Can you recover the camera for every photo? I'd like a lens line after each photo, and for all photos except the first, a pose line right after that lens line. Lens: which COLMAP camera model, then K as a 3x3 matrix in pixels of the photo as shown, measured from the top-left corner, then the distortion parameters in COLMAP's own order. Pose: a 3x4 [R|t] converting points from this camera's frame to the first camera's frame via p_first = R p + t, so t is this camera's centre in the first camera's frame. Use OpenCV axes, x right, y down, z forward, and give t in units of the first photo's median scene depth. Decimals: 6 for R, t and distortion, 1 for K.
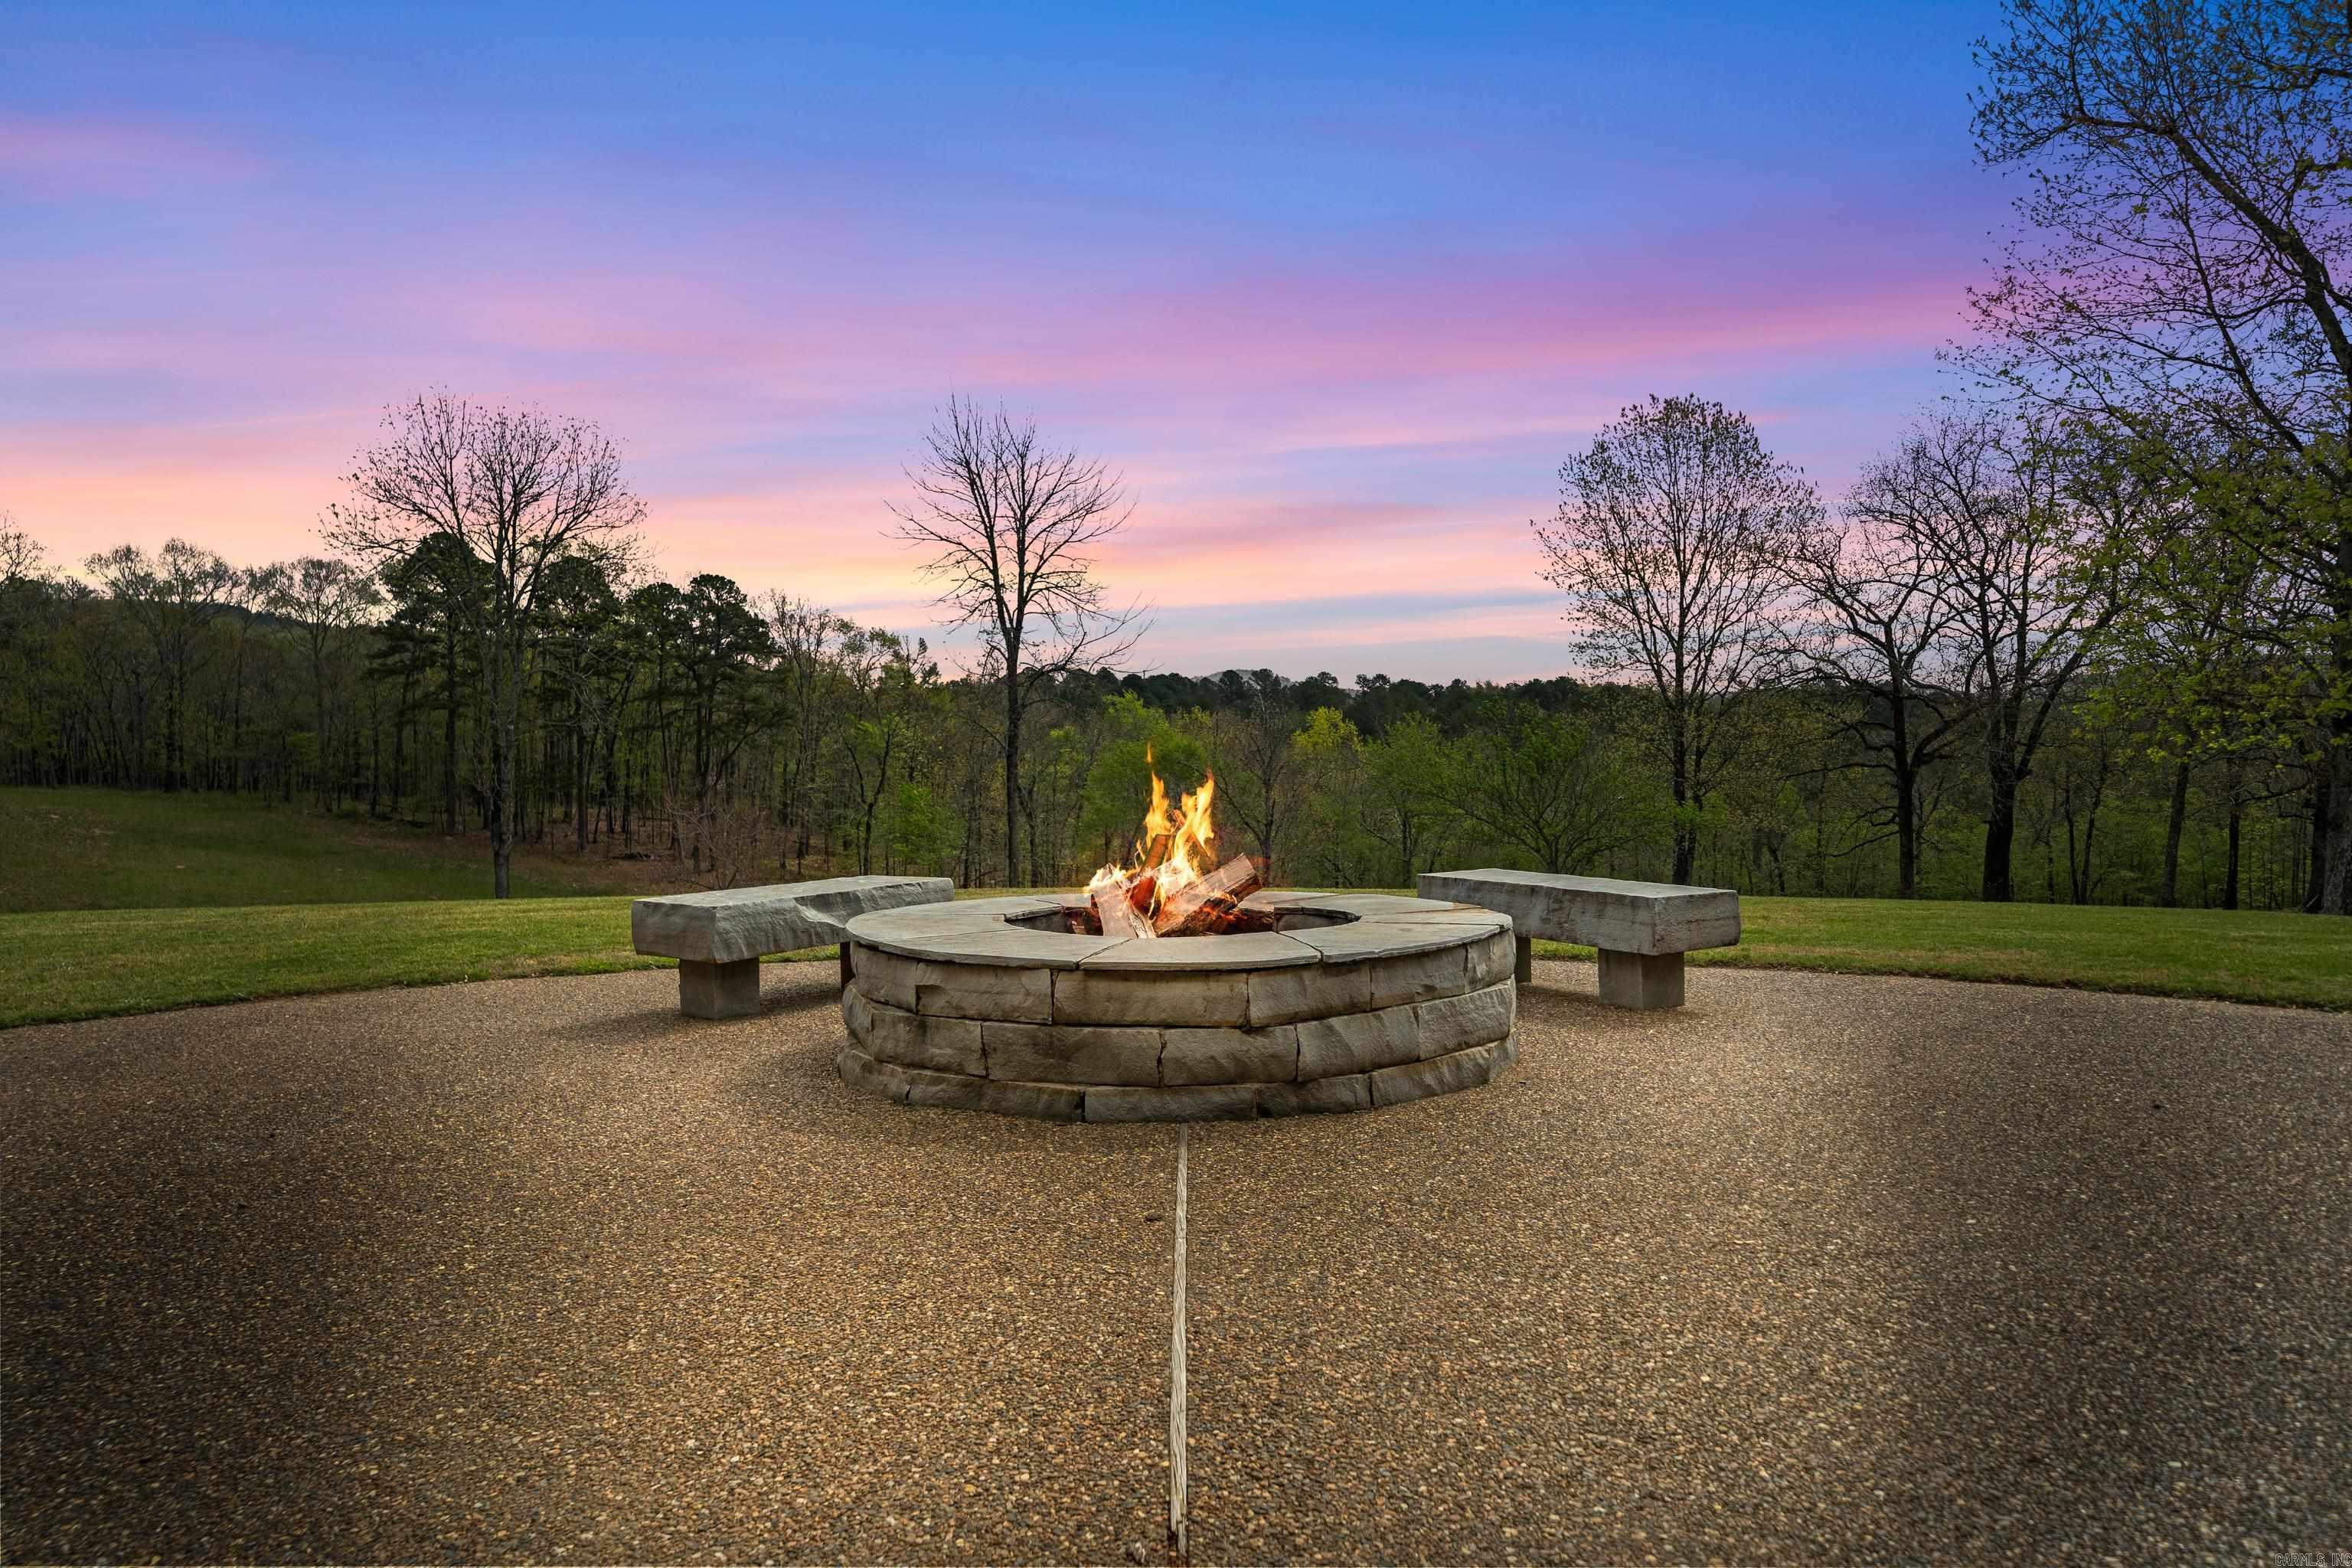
lens RADIAL K [[1590.3, 0, 1176.0], [0, 1590.3, 784.0], [0, 0, 1]] dist [0.003338, 0.001525]
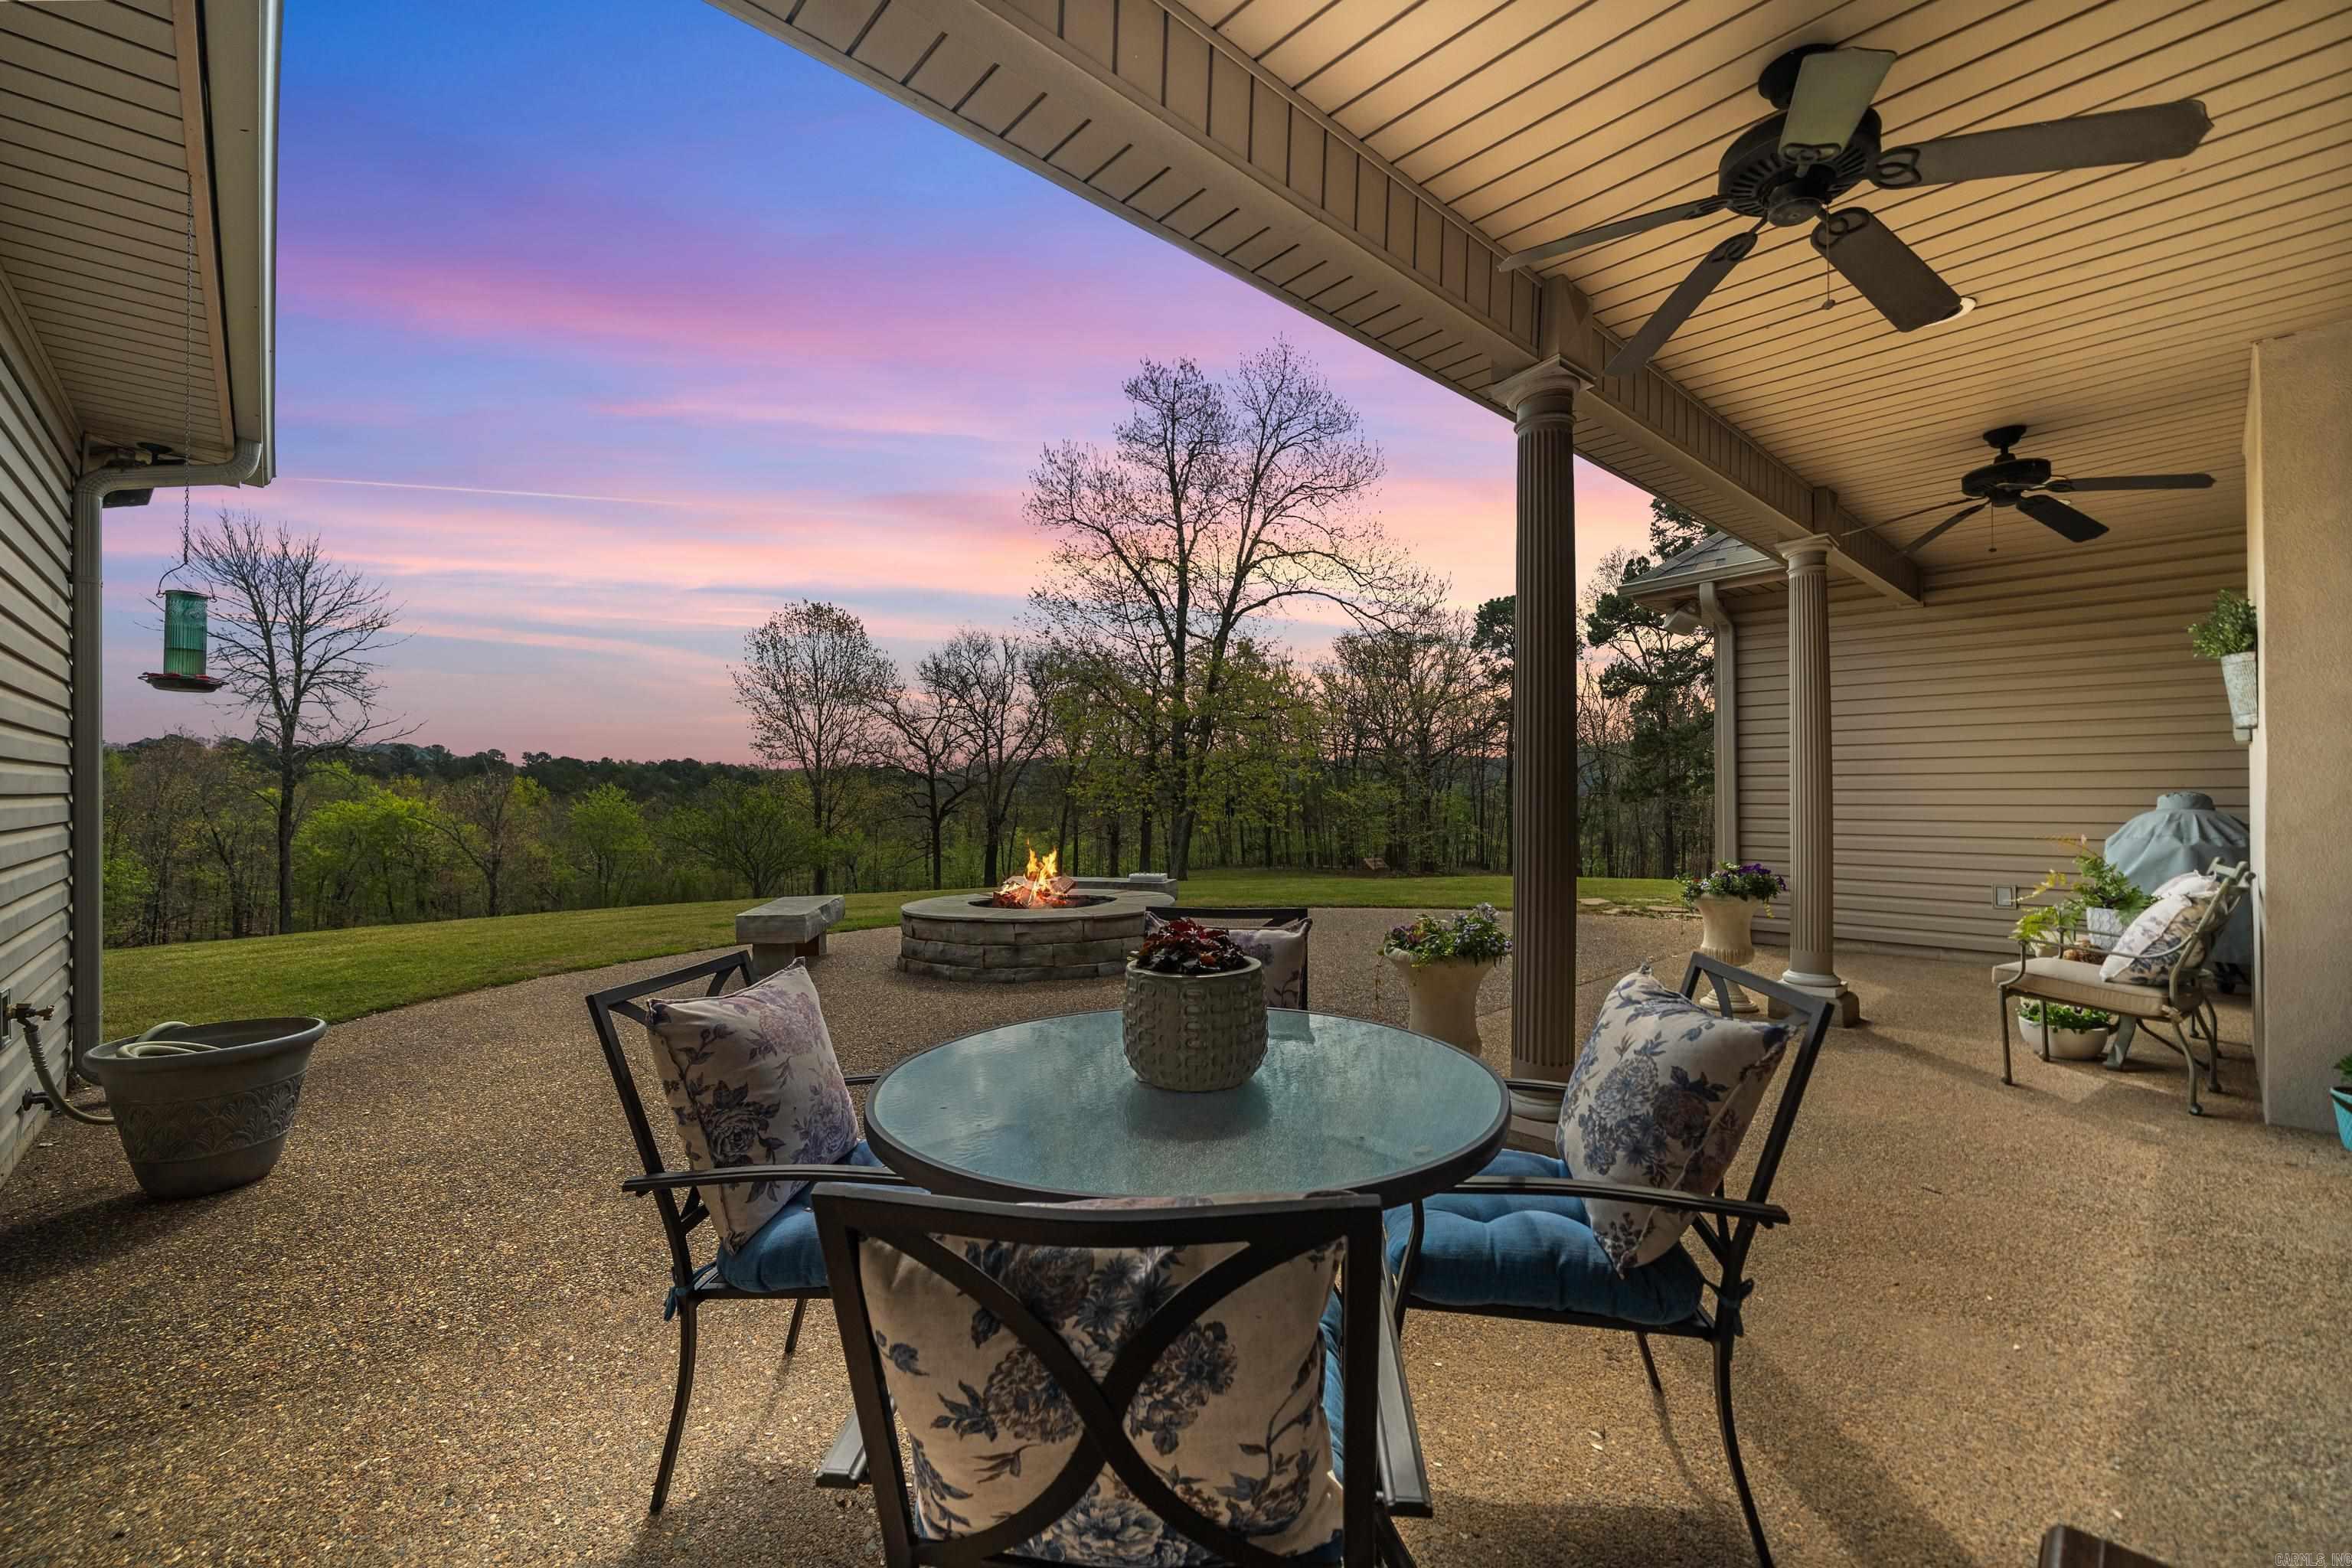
lens RADIAL K [[983.8, 0, 1176.0], [0, 983.8, 784.0], [0, 0, 1]] dist [-0.000349, -0.000045]
pose [[0.738380, 0.011954, 0.674279, -0.108721], [0.015766, 0.999264, -0.034980, -0.004879], [-0.674200, 0.036459, 0.737648, -0.030644]]
